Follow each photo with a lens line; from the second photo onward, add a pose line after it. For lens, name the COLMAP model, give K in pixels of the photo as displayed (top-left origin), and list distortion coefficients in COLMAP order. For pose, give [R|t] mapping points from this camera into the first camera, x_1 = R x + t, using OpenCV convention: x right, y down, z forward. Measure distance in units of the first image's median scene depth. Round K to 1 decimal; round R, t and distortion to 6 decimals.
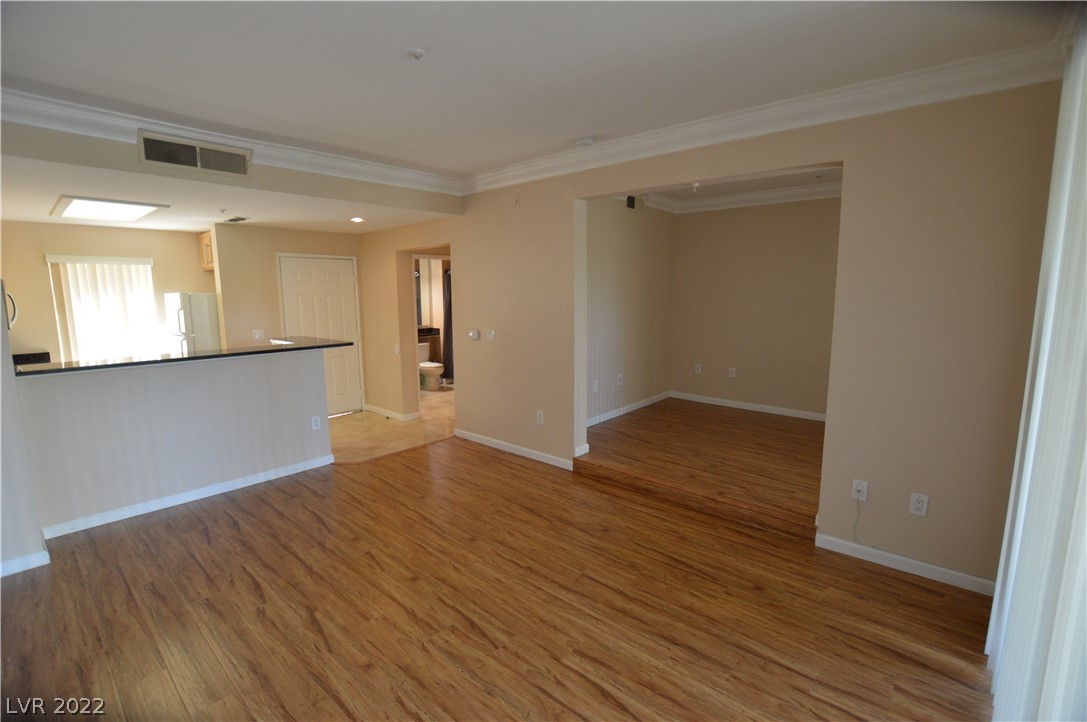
lens RADIAL K [[483.6, 0, 546.6], [0, 483.6, 359.9], [0, 0, 1]] dist [-0.030055, 0.001810]
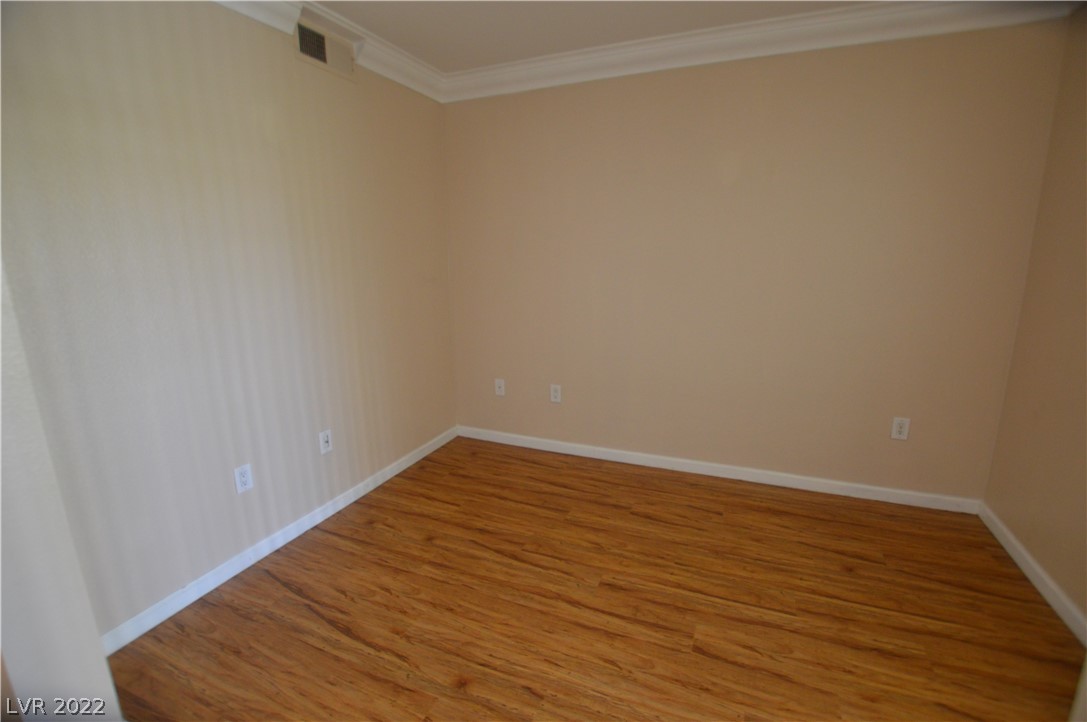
lens RADIAL K [[486.2, 0, 545.9], [0, 486.2, 359.2], [0, 0, 1]] dist [-0.033094, 0.004340]
pose [[0.949532, -0.075798, 0.304375, 0.374622], [0.054508, 0.995474, 0.077854, -0.109227], [-0.308898, -0.057334, 0.949365, 0.853188]]
